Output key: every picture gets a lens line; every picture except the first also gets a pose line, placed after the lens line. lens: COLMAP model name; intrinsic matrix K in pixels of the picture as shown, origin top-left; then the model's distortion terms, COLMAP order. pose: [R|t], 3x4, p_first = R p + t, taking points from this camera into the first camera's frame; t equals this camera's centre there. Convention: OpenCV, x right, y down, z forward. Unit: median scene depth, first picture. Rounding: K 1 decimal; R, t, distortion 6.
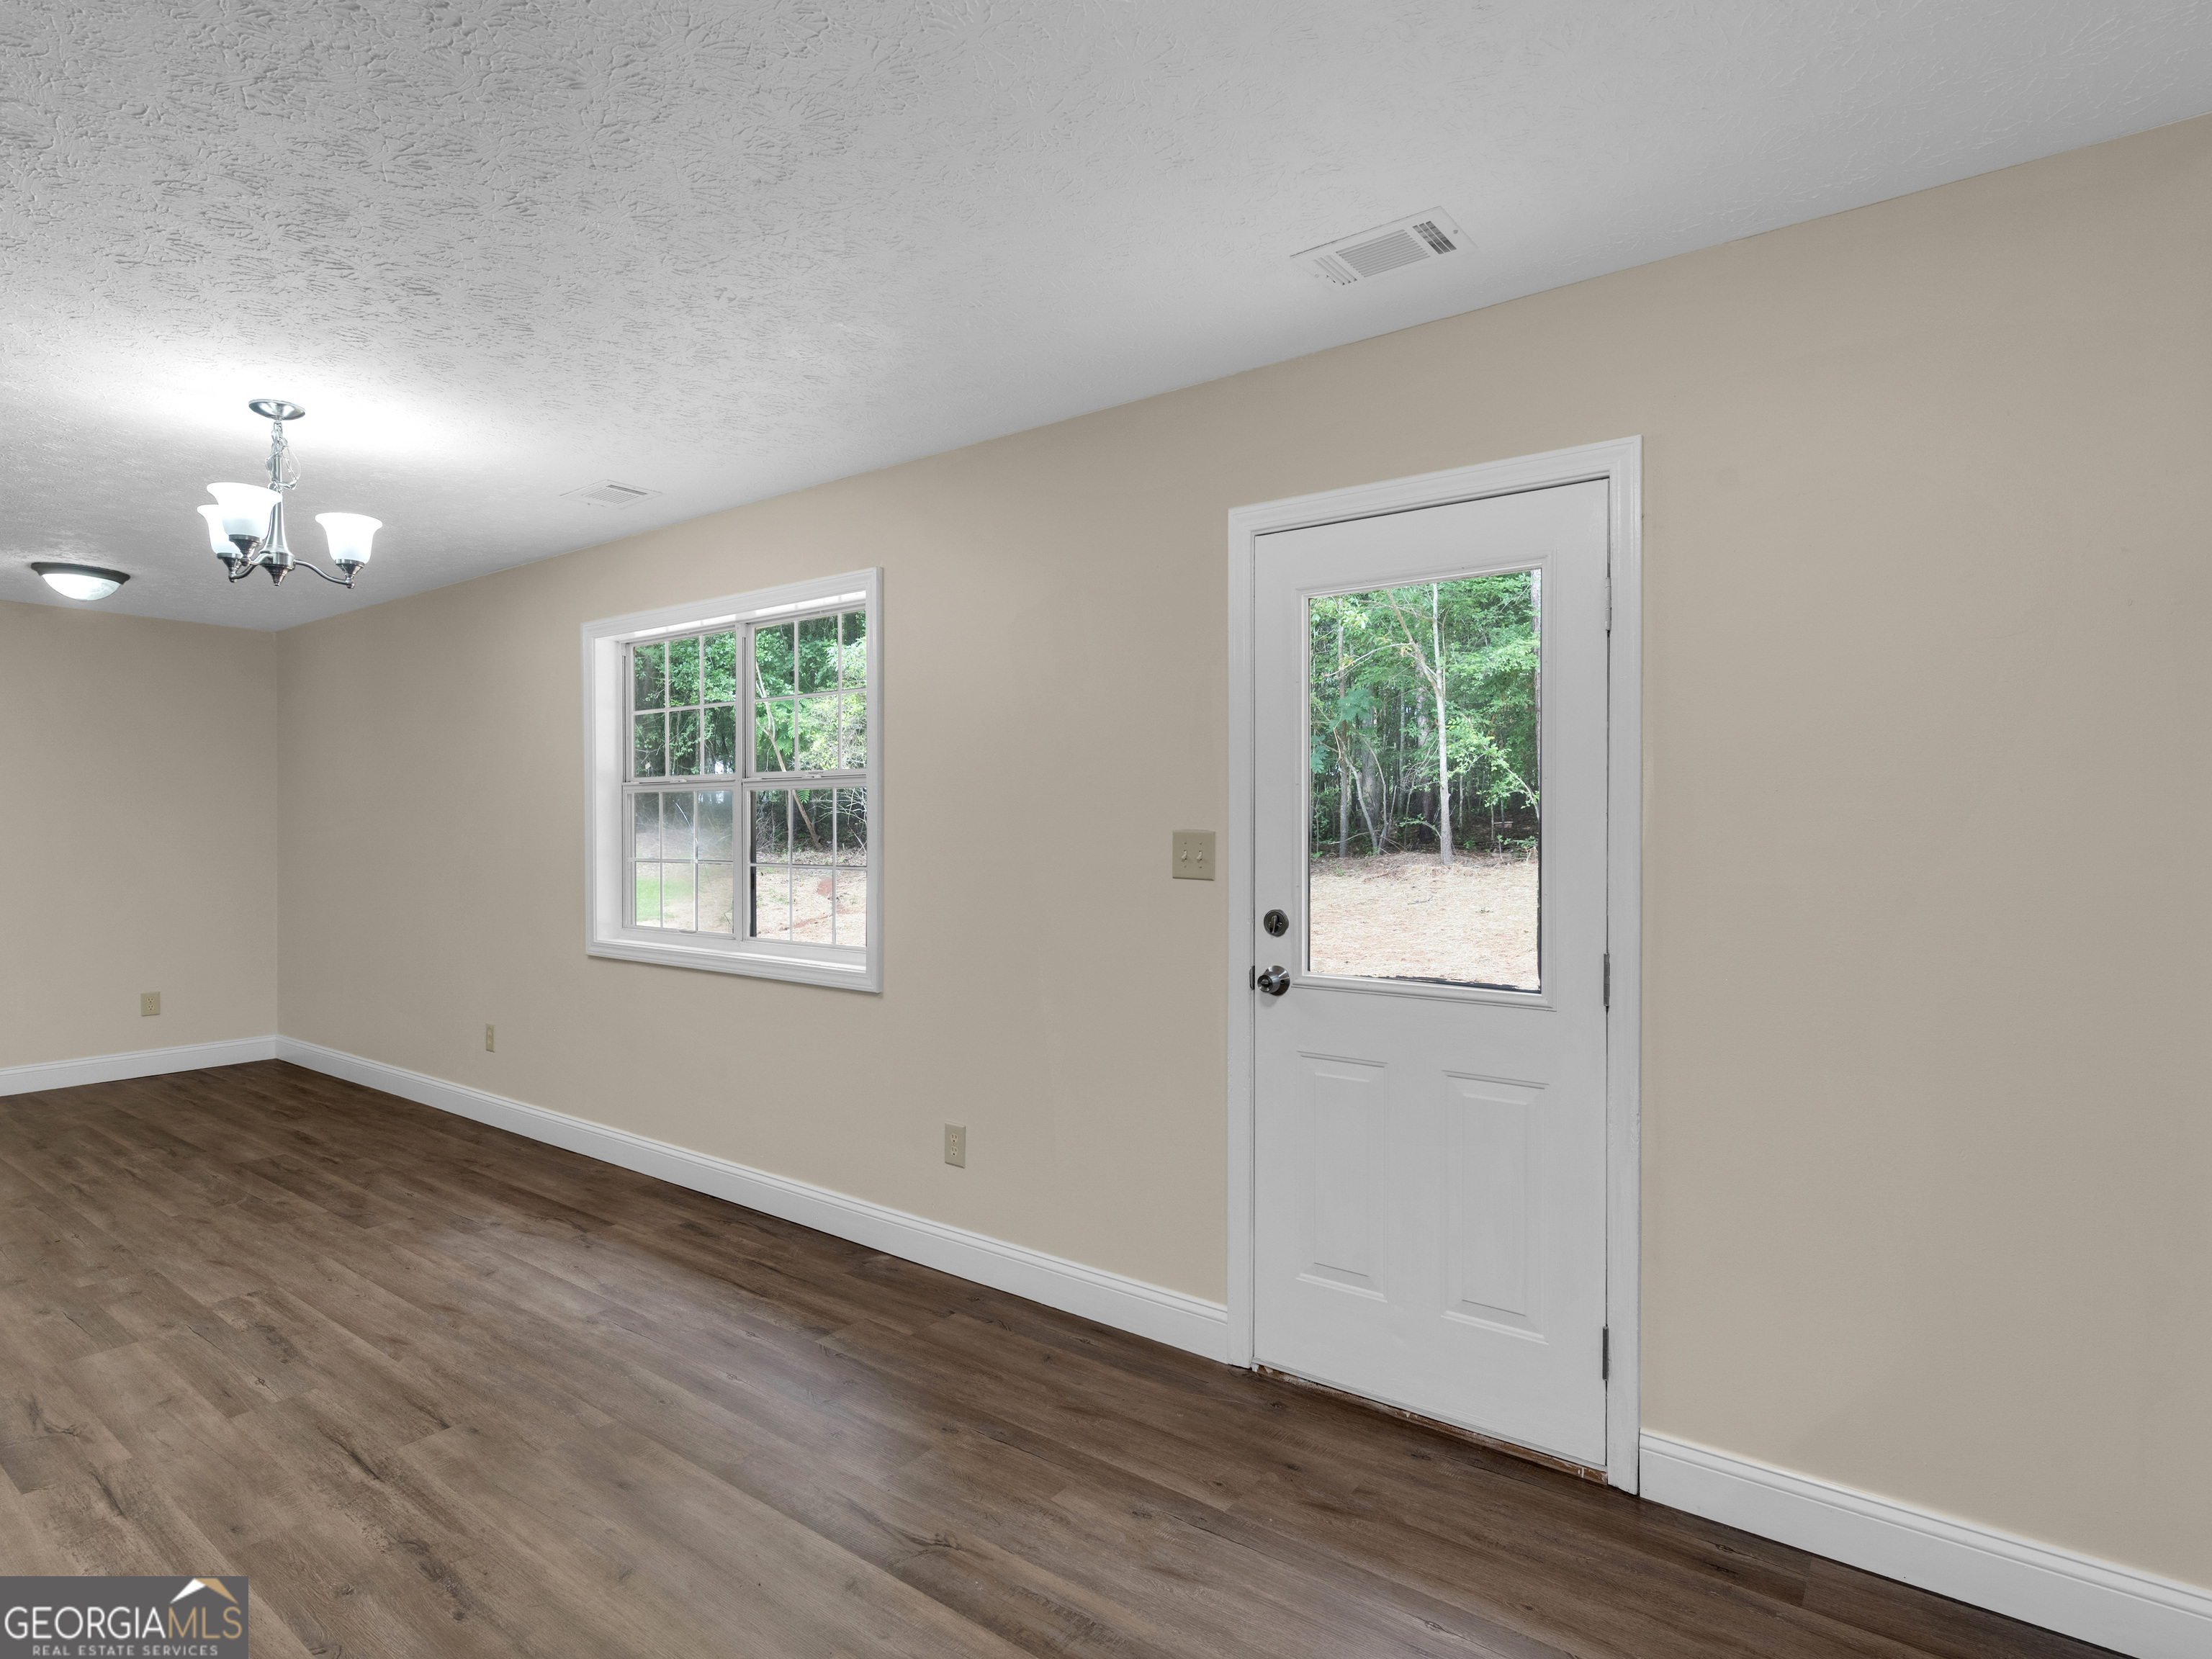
lens RADIAL K [[1197.8, 0, 1166.3], [0, 1197.8, 819.7], [0, 0, 1]] dist [0.000823, -0.001822]
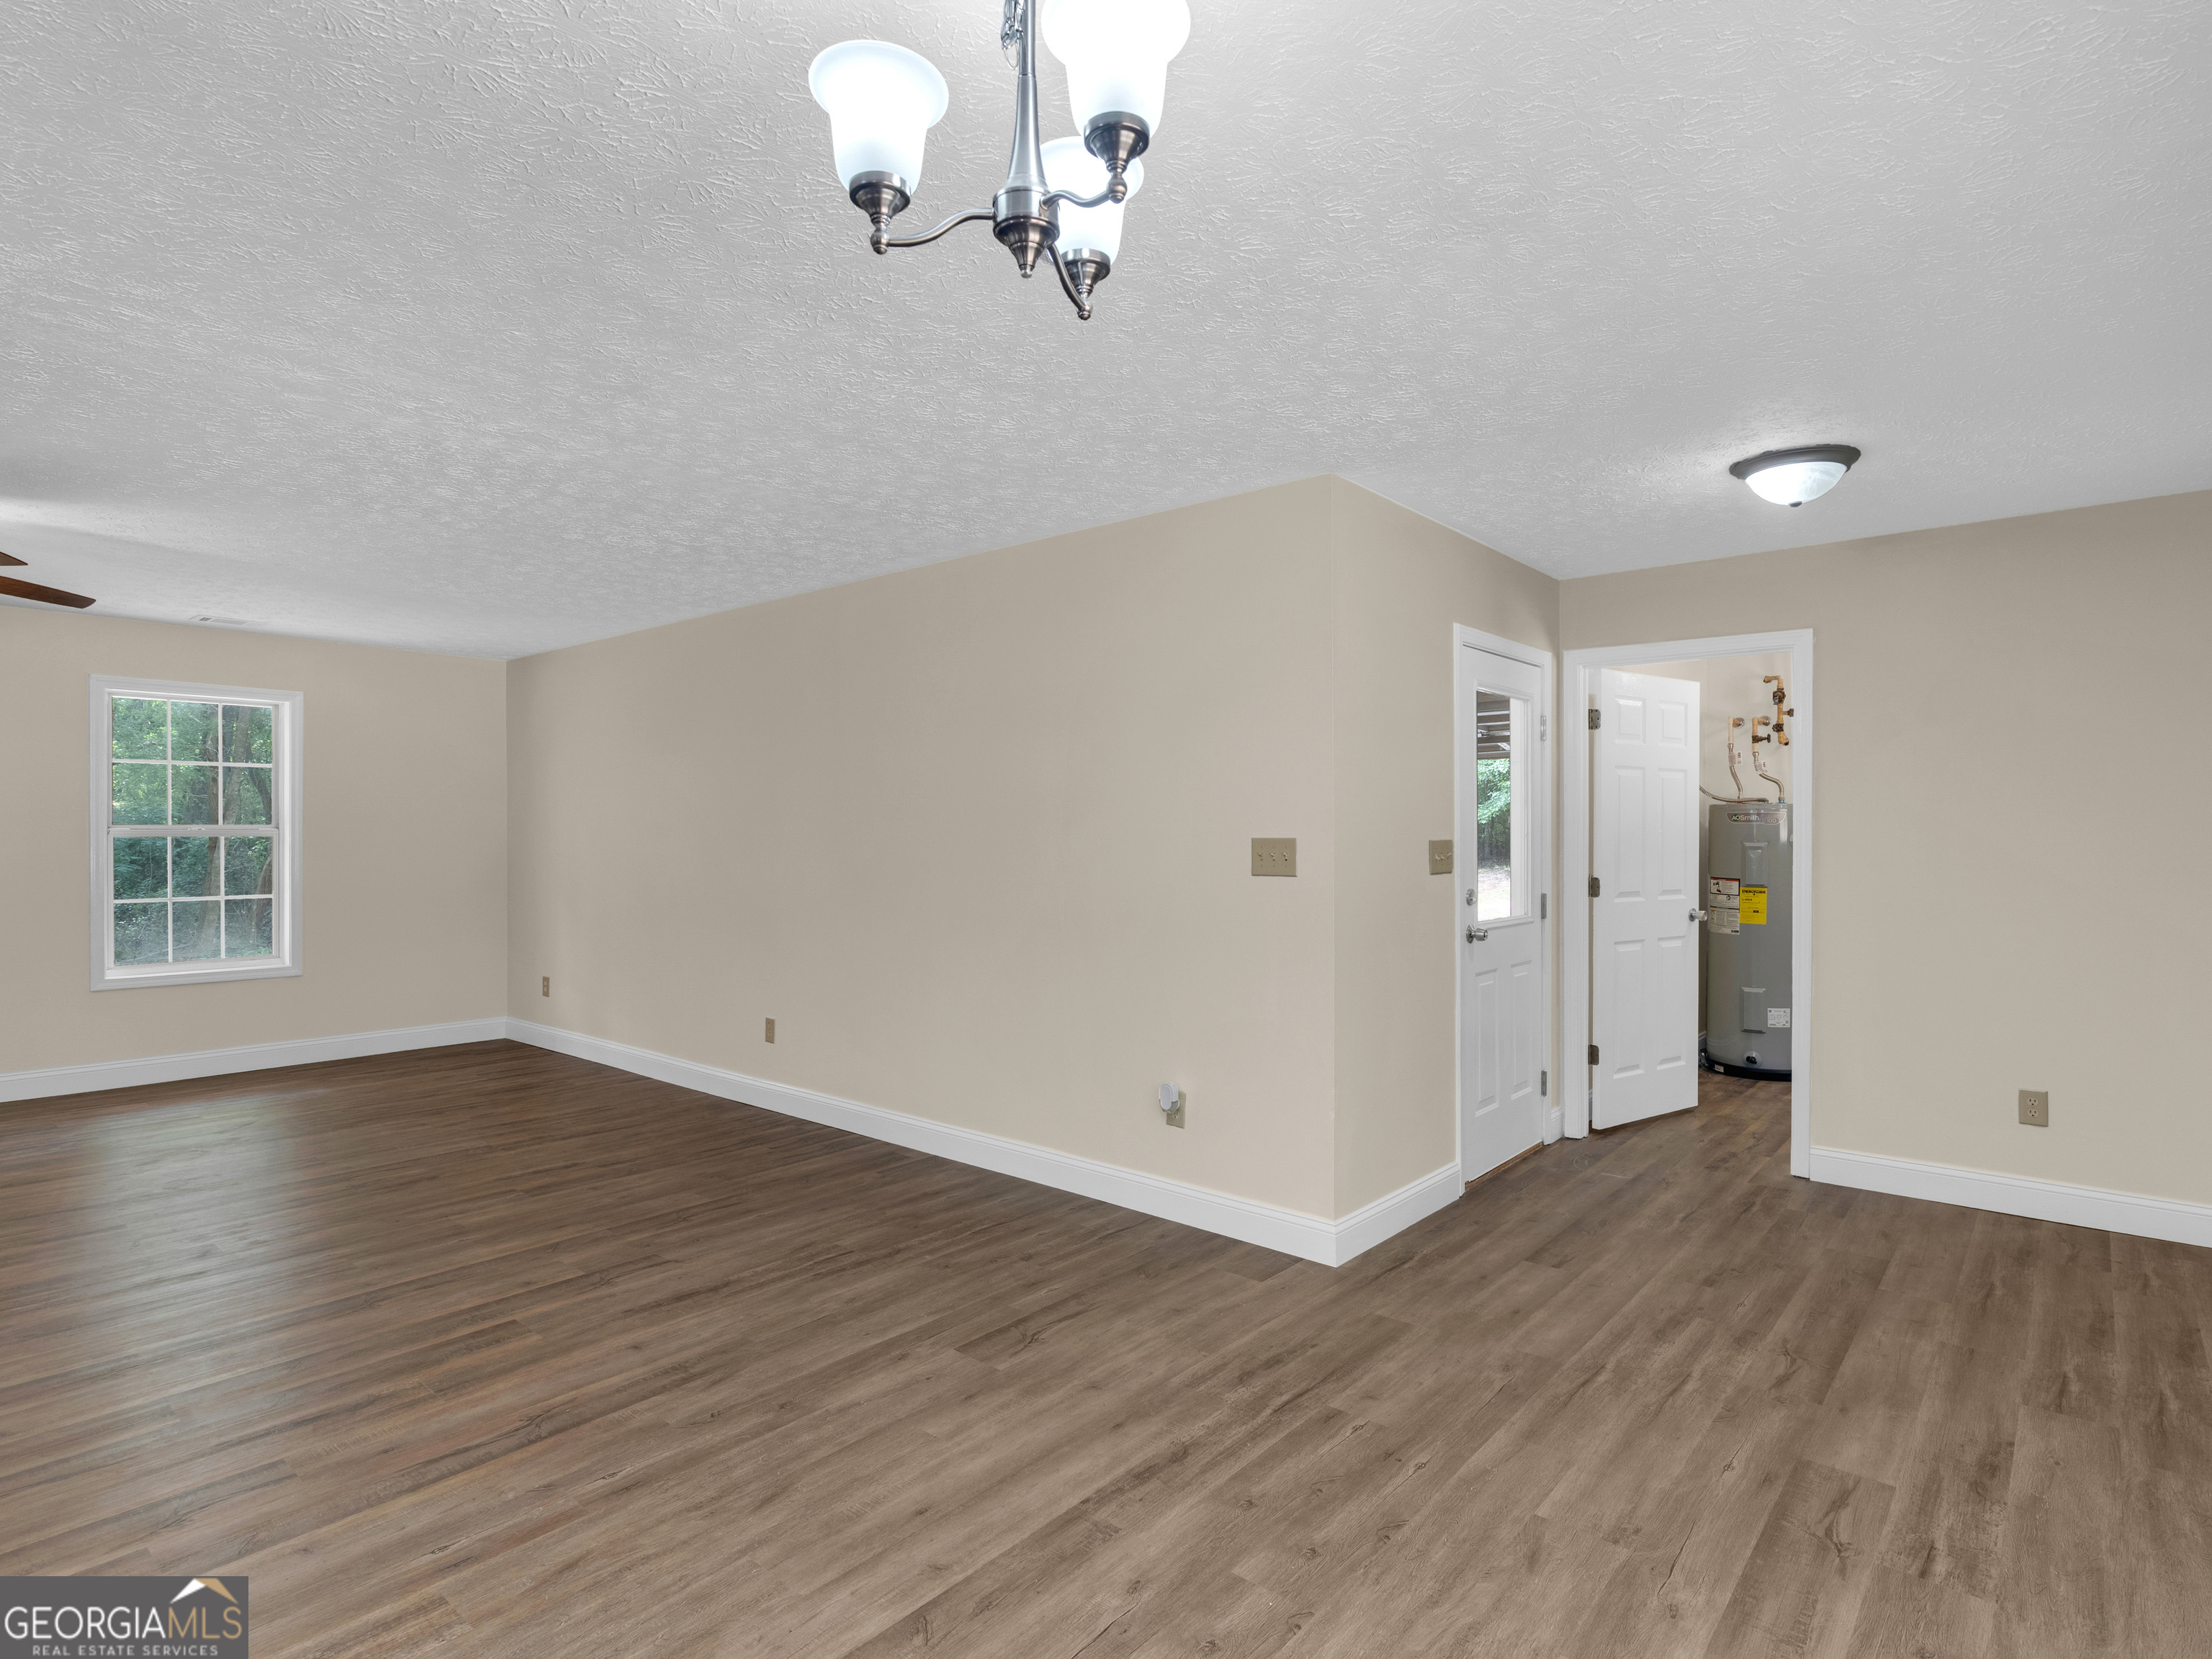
lens RADIAL K [[1126.7, 0, 1058.7], [0, 1126.7, 838.3], [0, 0, 1]] dist [0.000562, 0.000506]
pose [[-0.110592, 0.007038, -0.993841, -0.259641], [0.000945, 0.999975, 0.006976, -0.004227], [0.993865, -0.000167, -0.110596, 0.836155]]
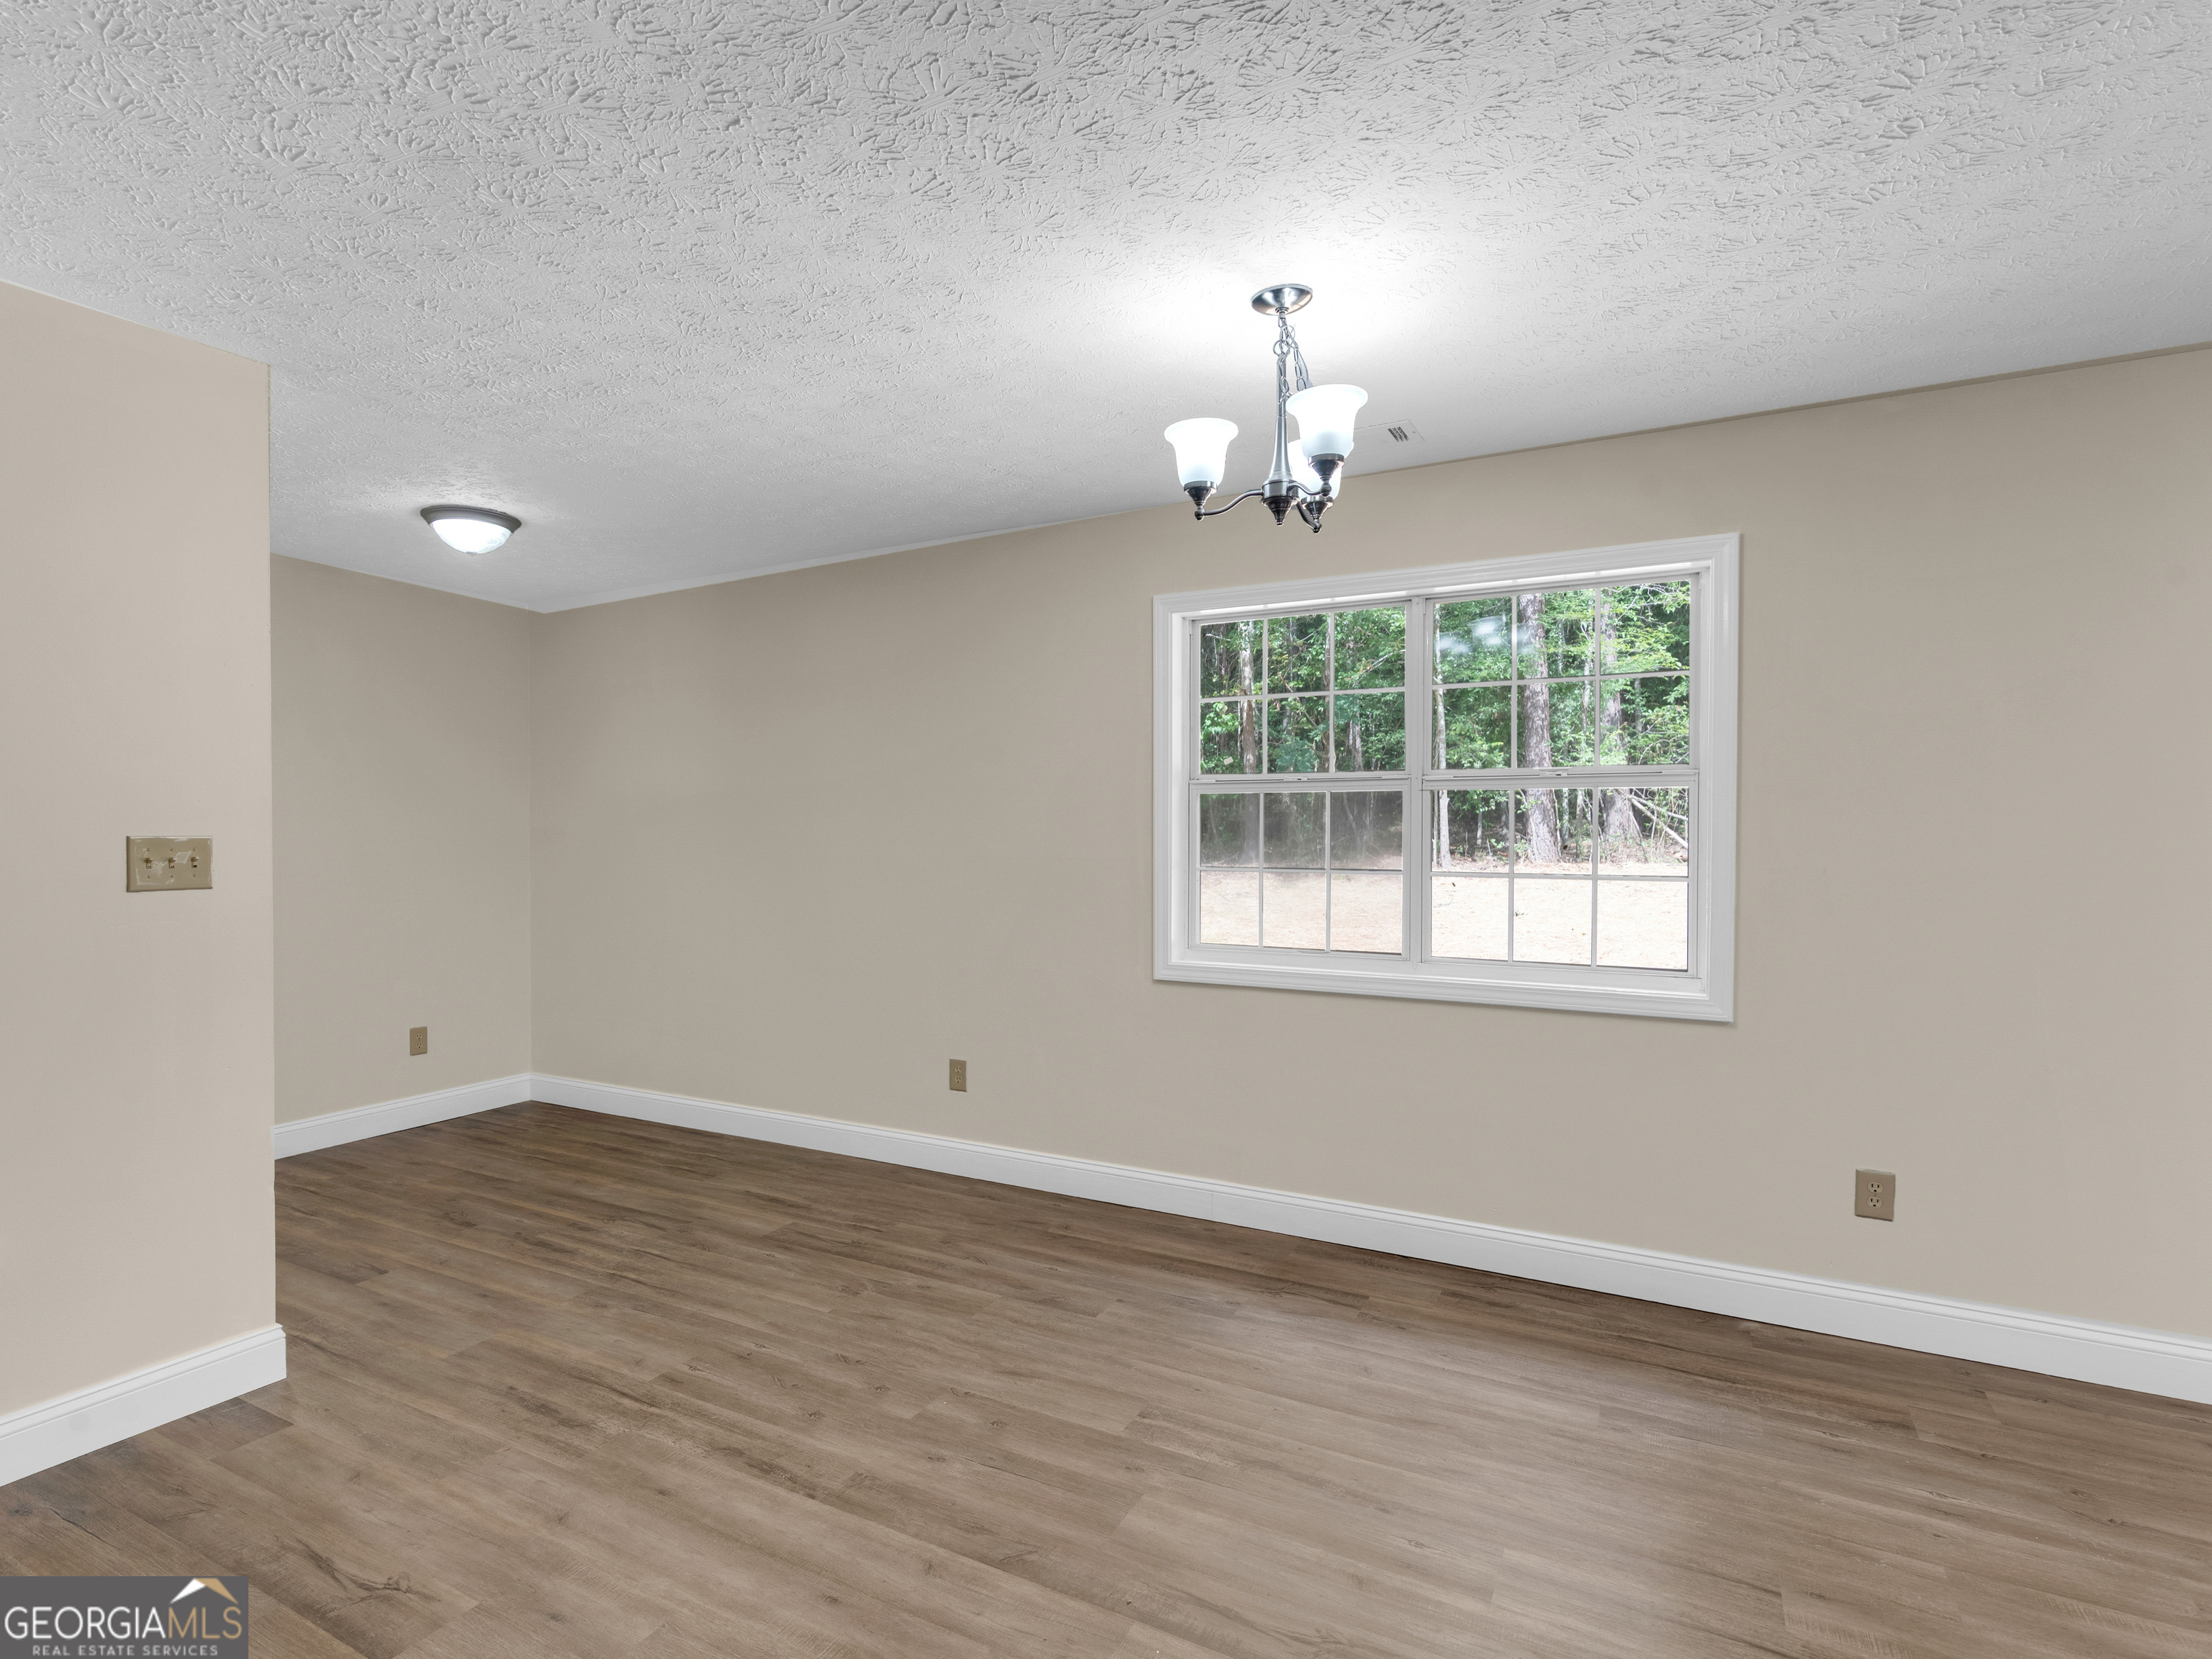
lens RADIAL K [[1169.9, 0, 1085.7], [0, 1169.9, 838.8], [0, 0, 1]] dist [-0.000039, 0.000278]
pose [[0.992339, 0.002146, 0.123523, -0.762476], [-0.003231, 0.999958, 0.008589, 0.003965], [-0.123499, -0.008922, 0.992305, 0.197704]]
